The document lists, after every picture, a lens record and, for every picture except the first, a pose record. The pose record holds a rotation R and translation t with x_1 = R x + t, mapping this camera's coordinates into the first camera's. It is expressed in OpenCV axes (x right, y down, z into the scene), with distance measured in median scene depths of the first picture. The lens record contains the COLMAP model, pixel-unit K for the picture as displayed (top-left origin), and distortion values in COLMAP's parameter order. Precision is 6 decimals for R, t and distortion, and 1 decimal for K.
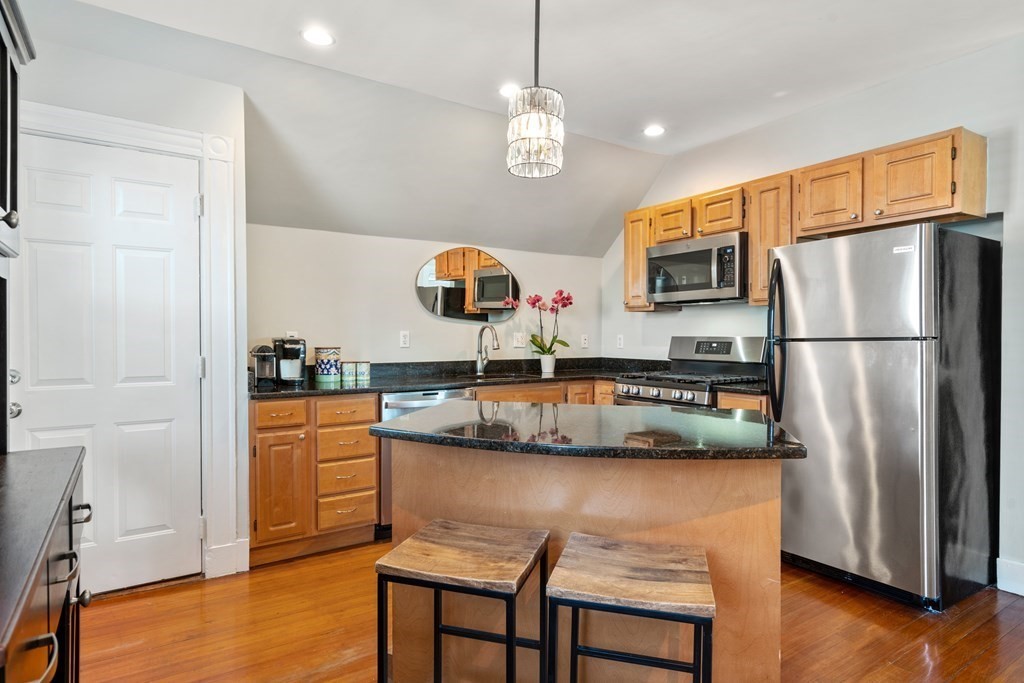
lens RADIAL K [[572.9, 0, 511.4], [0, 572.9, 339.1], [0, 0, 1]] dist [-0.001479, 0.000577]
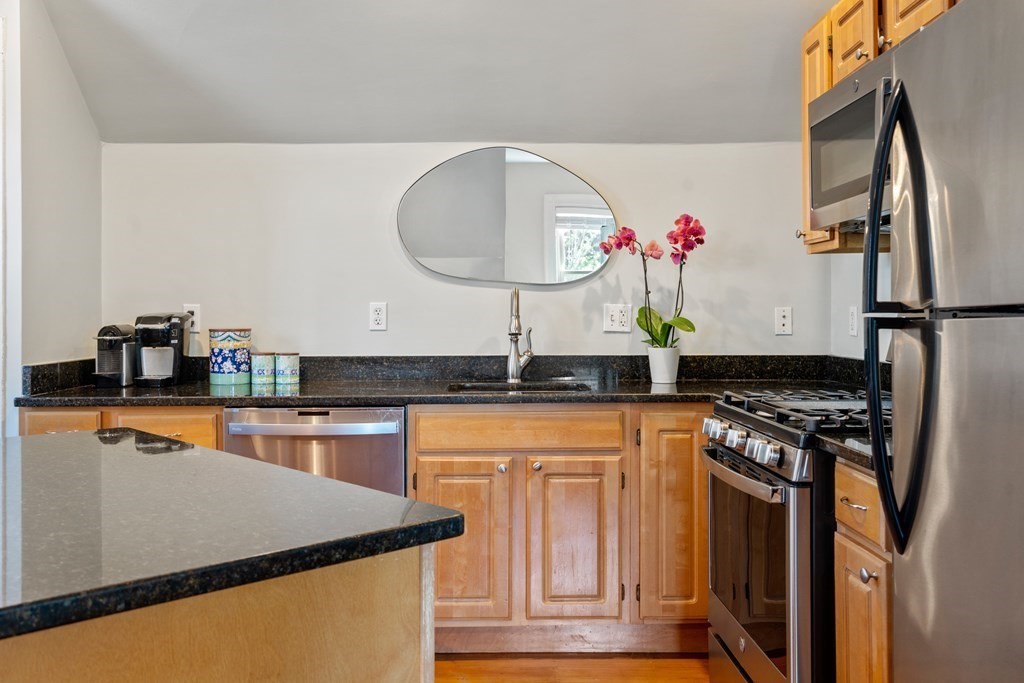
lens RADIAL K [[892.9, 0, 512.3], [0, 892.9, 334.5], [0, 0, 1]] dist [-0.030901, 0.003091]
pose [[0.843732, 0.009397, -0.536682, 0.397565], [-0.000780, 0.999867, 0.016280, 0.003825], [0.536764, -0.013317, 0.843628, 0.303301]]
